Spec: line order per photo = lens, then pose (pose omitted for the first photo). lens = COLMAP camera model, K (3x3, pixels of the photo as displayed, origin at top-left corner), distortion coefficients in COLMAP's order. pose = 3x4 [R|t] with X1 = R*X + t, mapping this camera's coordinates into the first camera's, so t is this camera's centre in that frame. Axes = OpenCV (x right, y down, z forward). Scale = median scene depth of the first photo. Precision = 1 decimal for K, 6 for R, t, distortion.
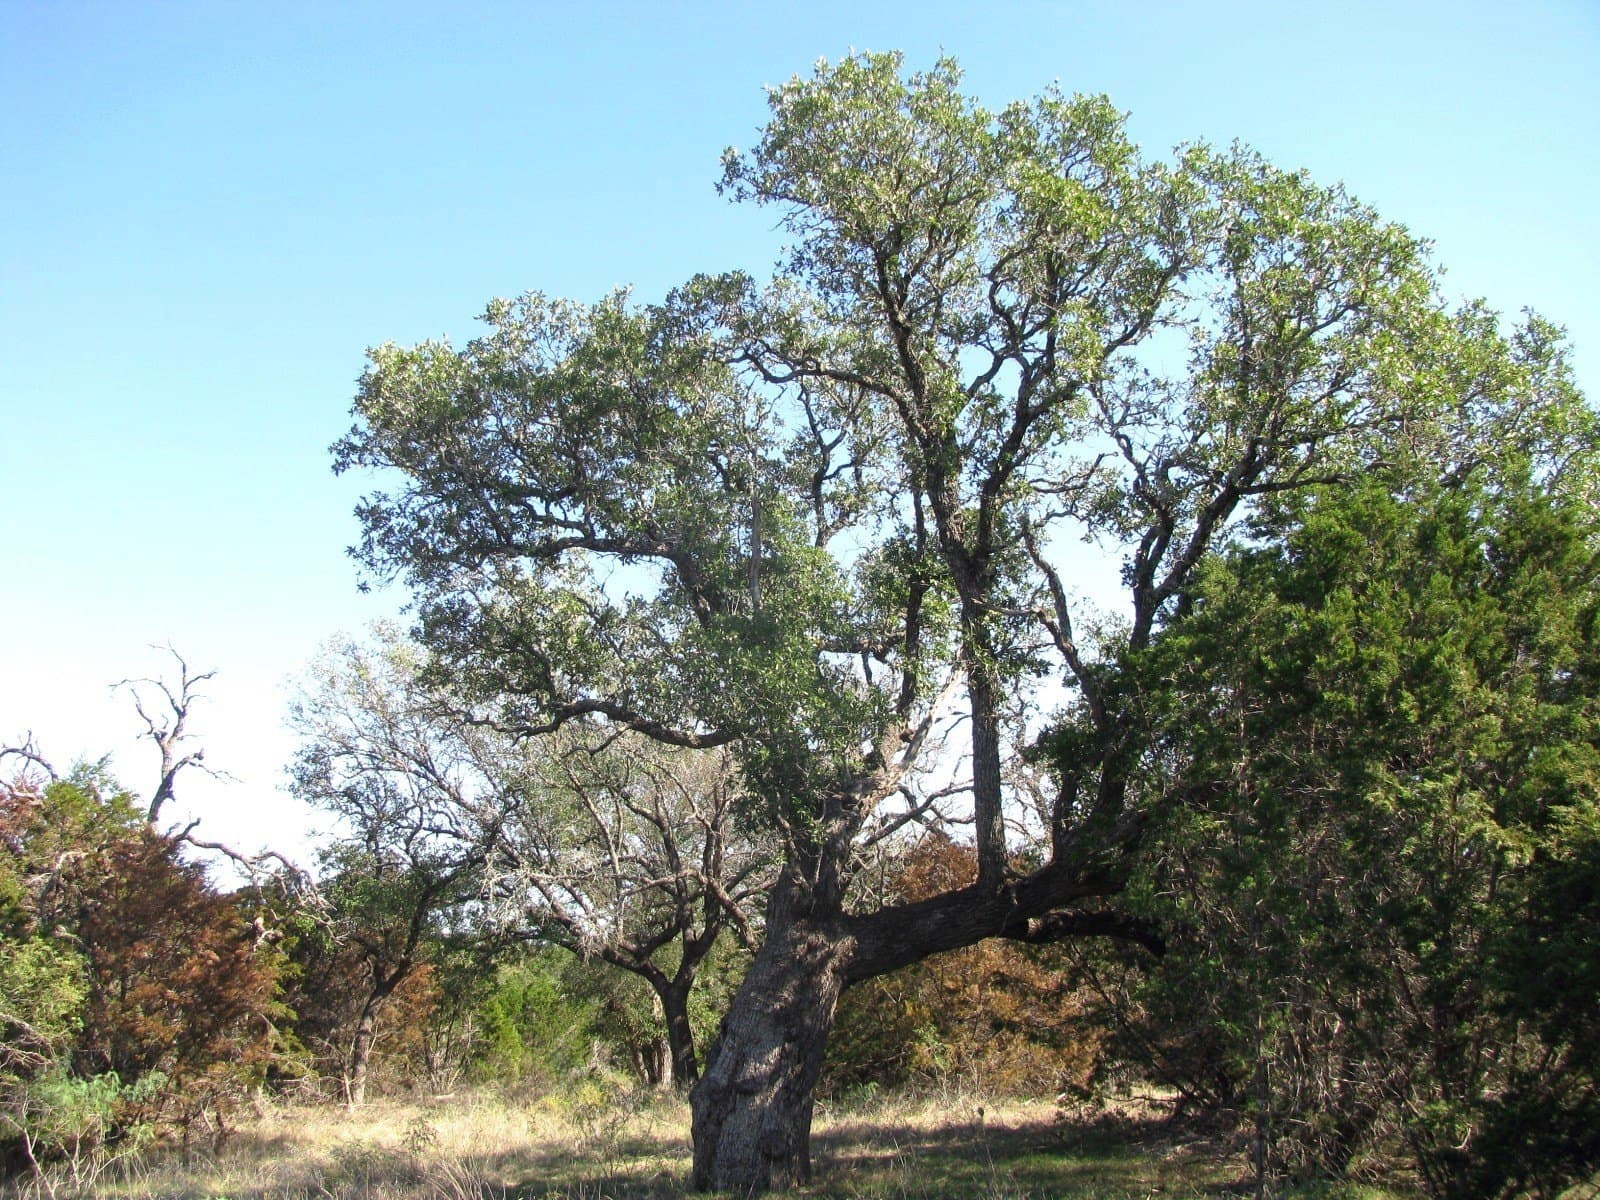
lens RADIAL K [[1707.1, 0, 746.5], [0, 1707.1, 603.5], [0, 0, 1]] dist [-0.224356, 0.296275]
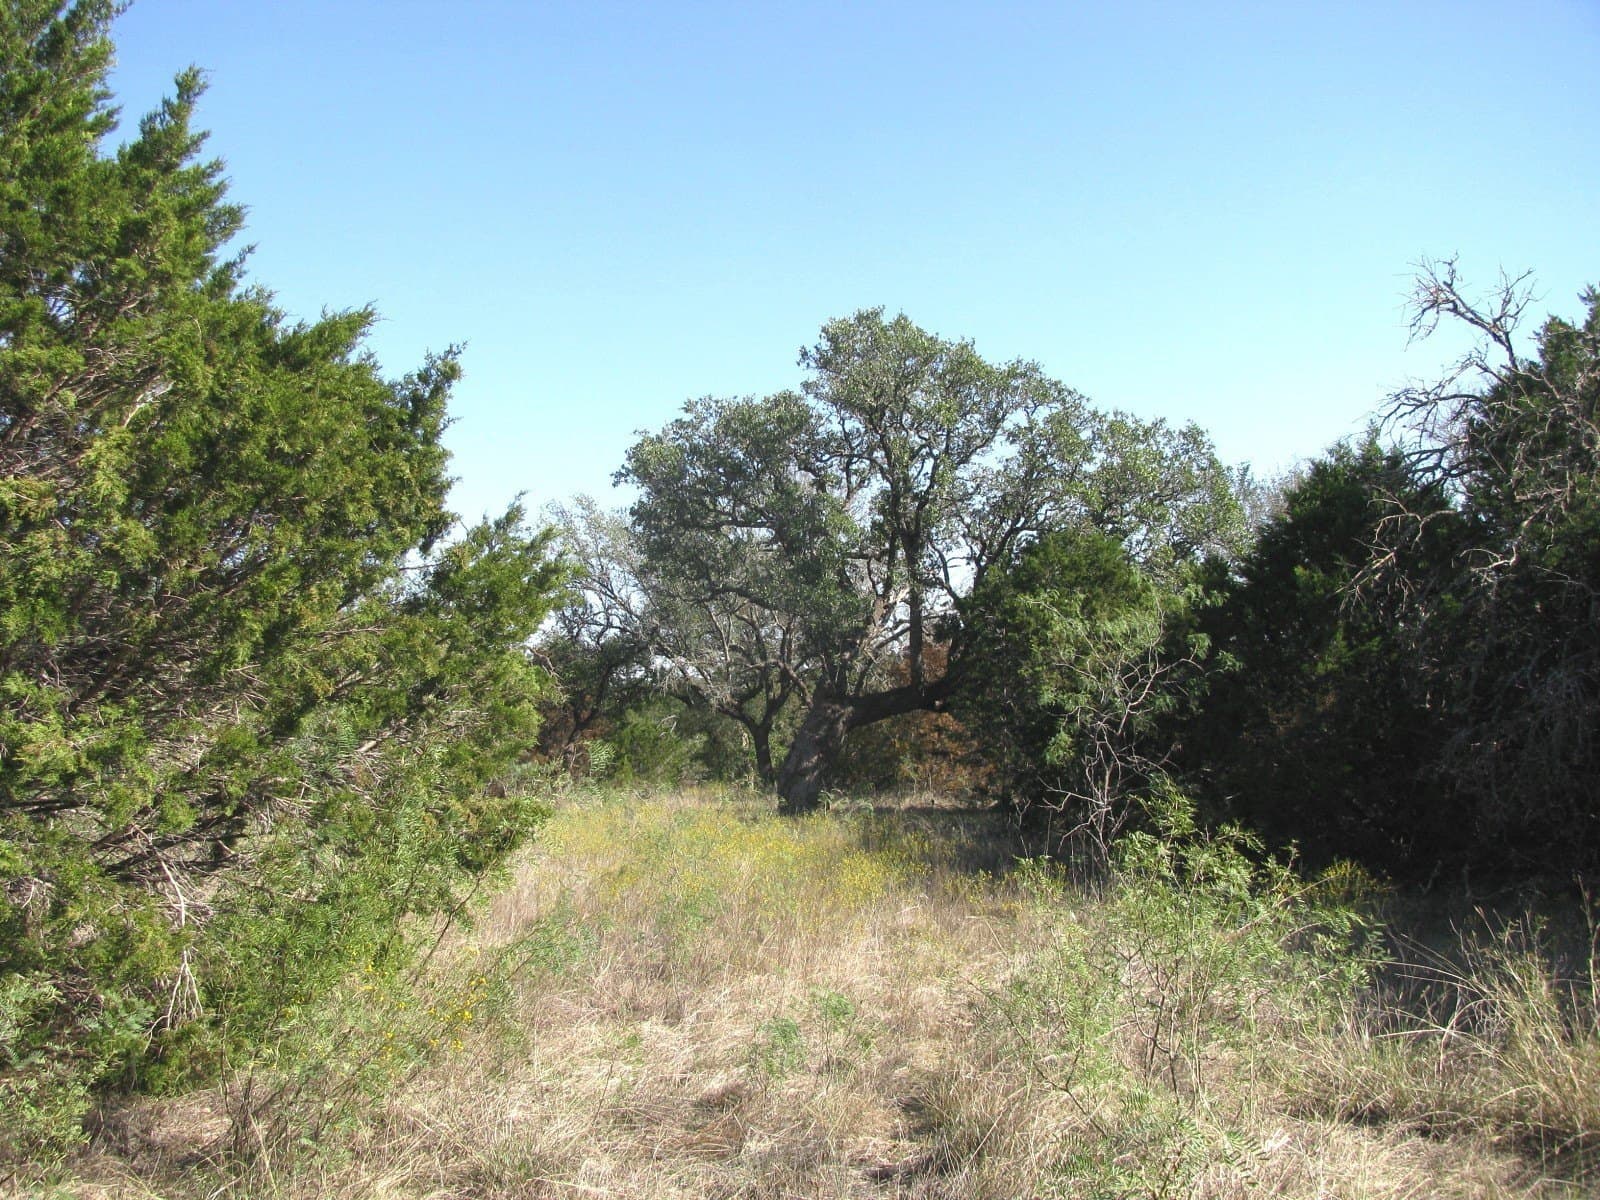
lens RADIAL K [[1707.1, 0, 746.5], [0, 1707.1, 603.5], [0, 0, 1]] dist [-0.224356, 0.296275]
pose [[0.998963, 0.023069, -0.039251, 0.007256], [-0.016967, 0.988655, 0.149246, -0.199569], [0.042249, -0.148425, 0.988021, -0.886565]]
